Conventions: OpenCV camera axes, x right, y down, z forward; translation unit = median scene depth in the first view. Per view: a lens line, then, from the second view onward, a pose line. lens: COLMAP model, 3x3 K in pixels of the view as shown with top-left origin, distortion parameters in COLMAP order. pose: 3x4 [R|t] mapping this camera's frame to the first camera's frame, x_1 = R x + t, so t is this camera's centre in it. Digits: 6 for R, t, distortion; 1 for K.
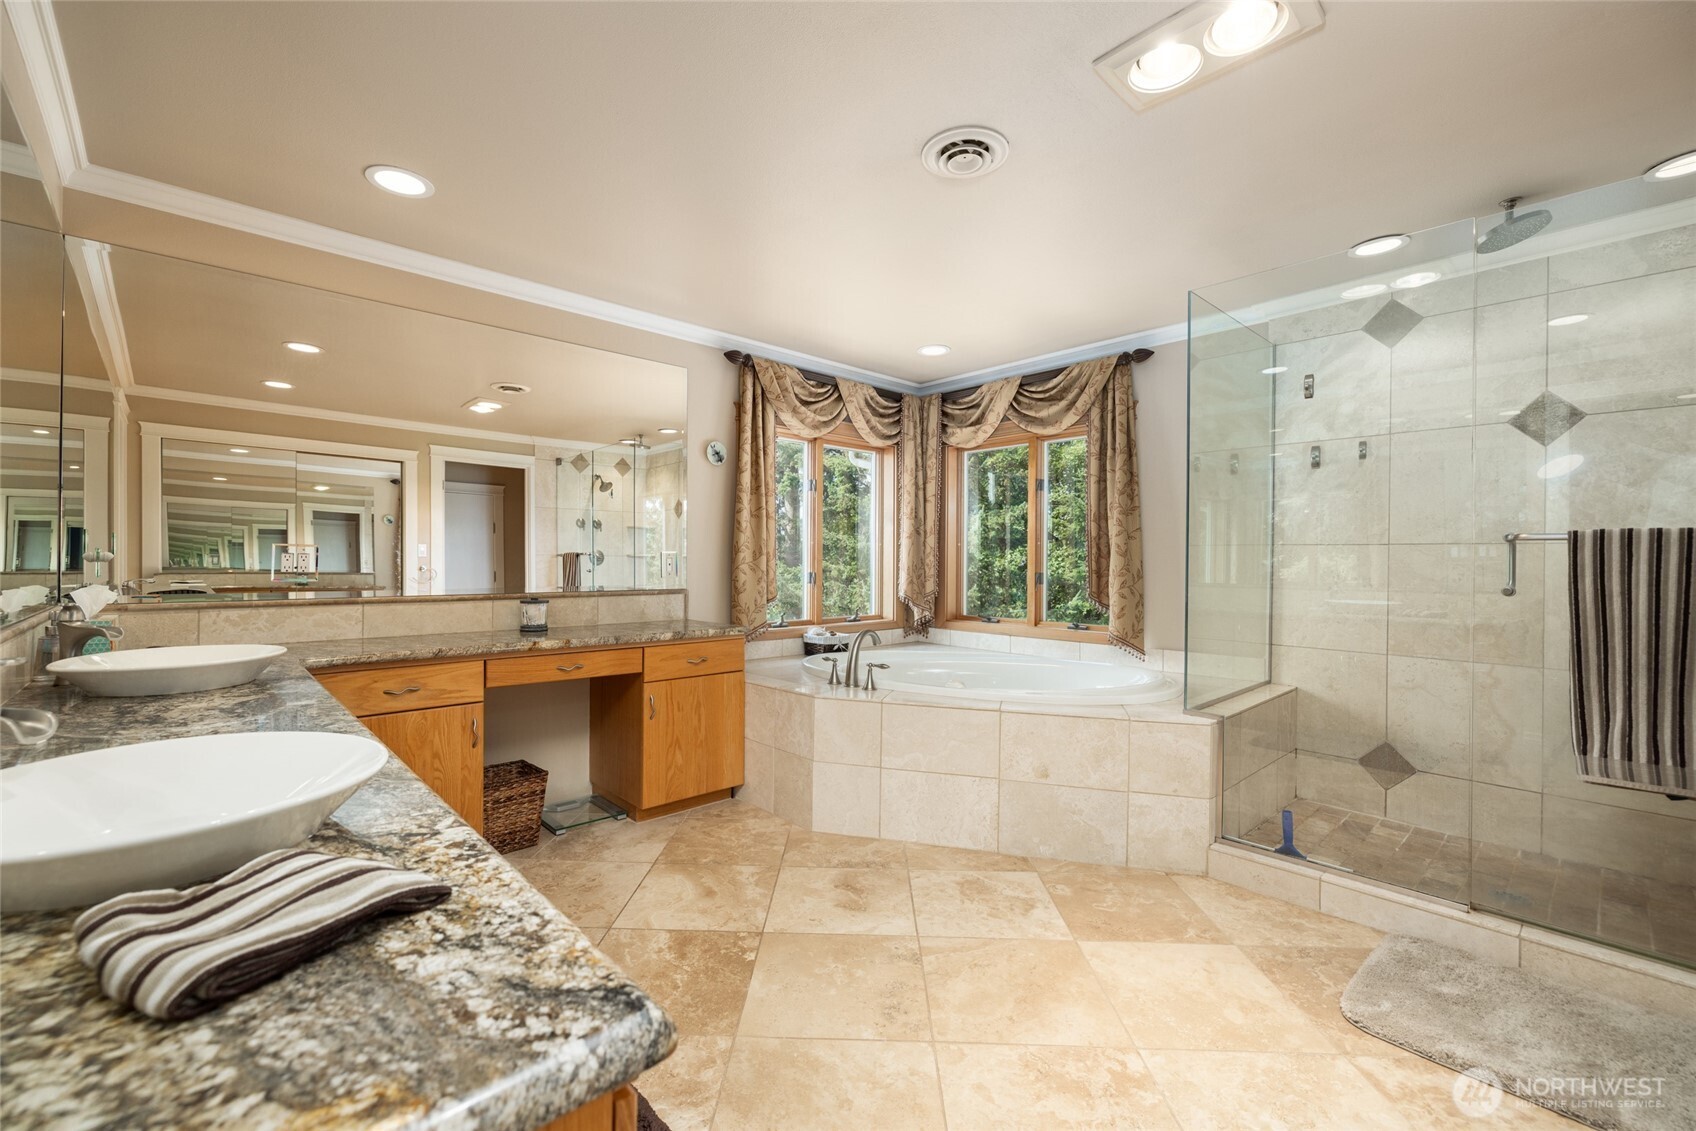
lens RADIAL K [[715.2, 0, 838.3], [0, 715.2, 566.1], [0, 0, 1]] dist [-0.009966, 0.000113]
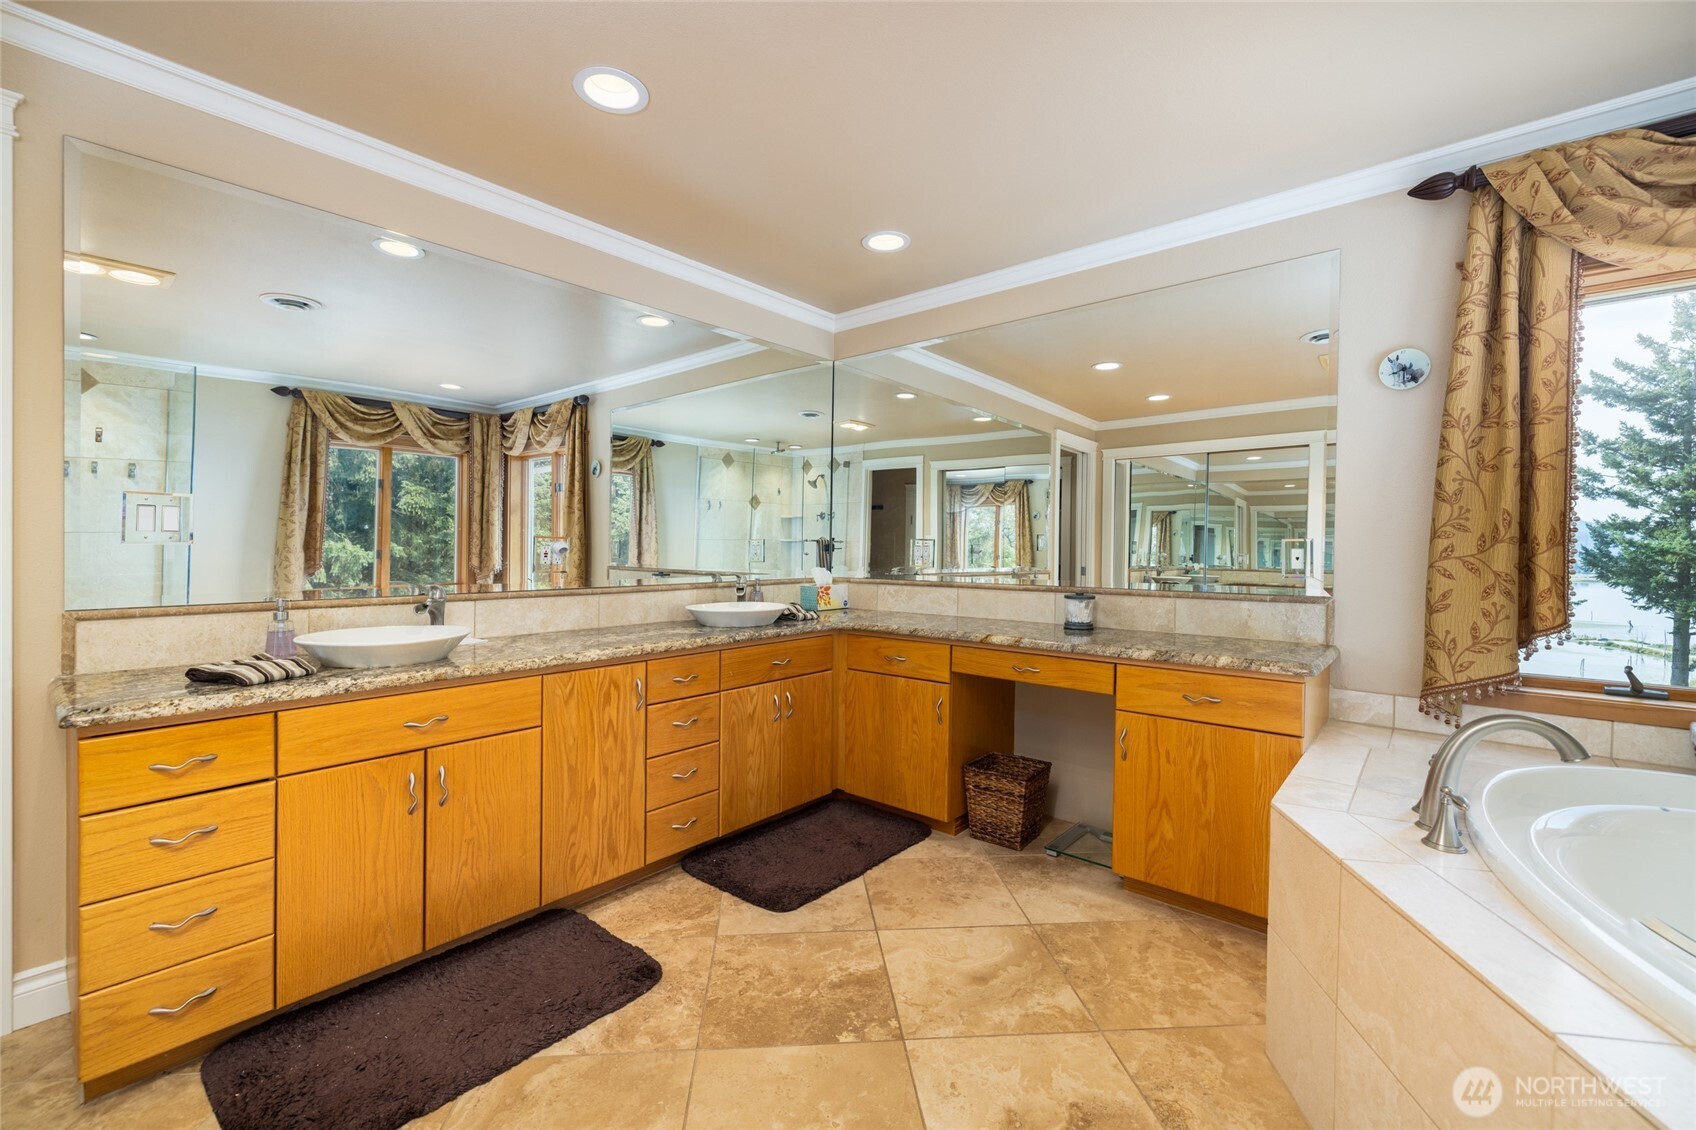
lens RADIAL K [[715.2, 0, 838.2], [0, 715.2, 558.7], [0, 0, 1]] dist [-0.009966, 0.000113]
pose [[0.098804, 0.008021, -0.995075, 0.476357], [-0.013714, 0.999884, 0.006698, -0.000956], [0.995012, 0.012984, 0.098902, 0.637939]]
